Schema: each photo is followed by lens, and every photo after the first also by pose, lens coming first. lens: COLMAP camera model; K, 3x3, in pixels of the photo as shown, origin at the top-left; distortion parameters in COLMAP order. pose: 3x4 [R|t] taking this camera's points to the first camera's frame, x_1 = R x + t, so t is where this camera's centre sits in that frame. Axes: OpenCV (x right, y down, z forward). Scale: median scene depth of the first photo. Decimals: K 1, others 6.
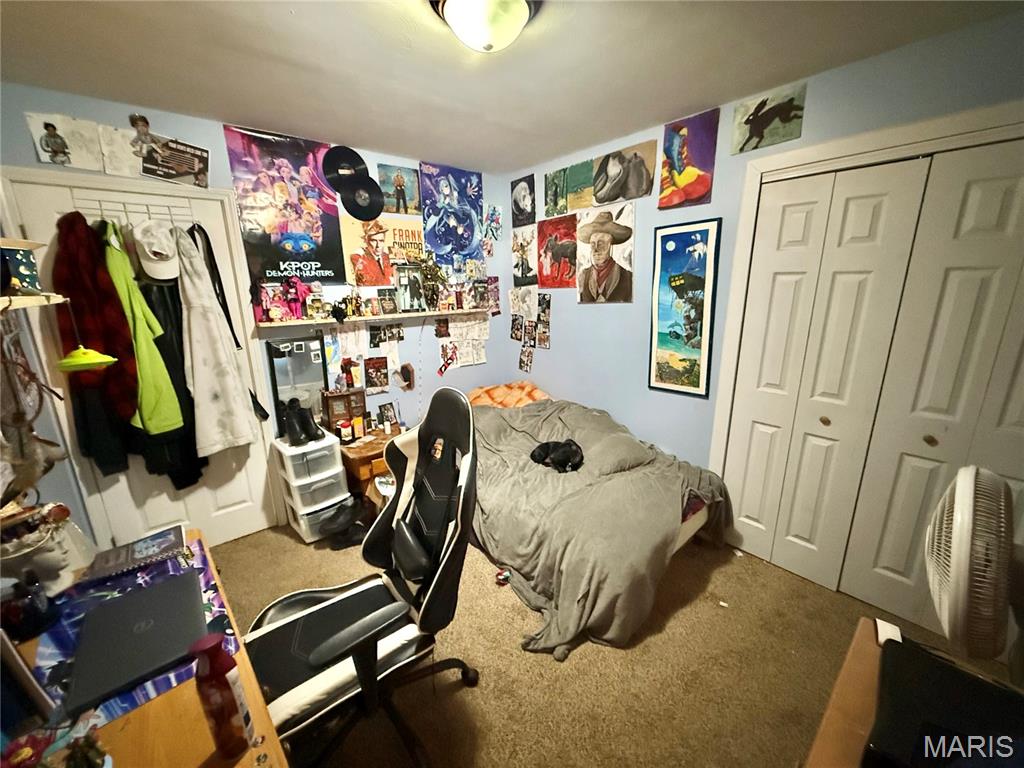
lens RADIAL K [[407.5, 0, 508.5], [0, 407.5, 388.8], [0, 0, 1]] dist [-0.000753, -0.000280]
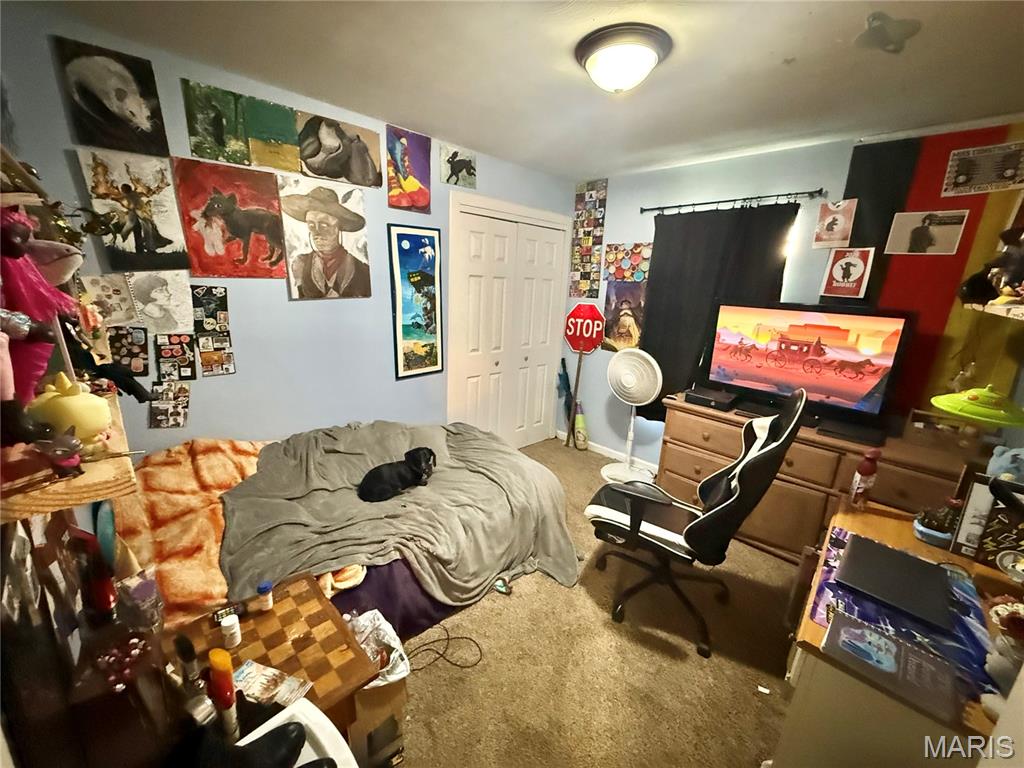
lens RADIAL K [[407.5, 0, 510.3], [0, 407.5, 387.8], [0, 0, 1]] dist [-0.000753, -0.000280]
pose [[-0.071496, -0.238977, 0.968389, -0.702489], [0.209196, 0.945688, 0.248820, -0.183950], [-0.975256, 0.220373, -0.017620, 0.760078]]
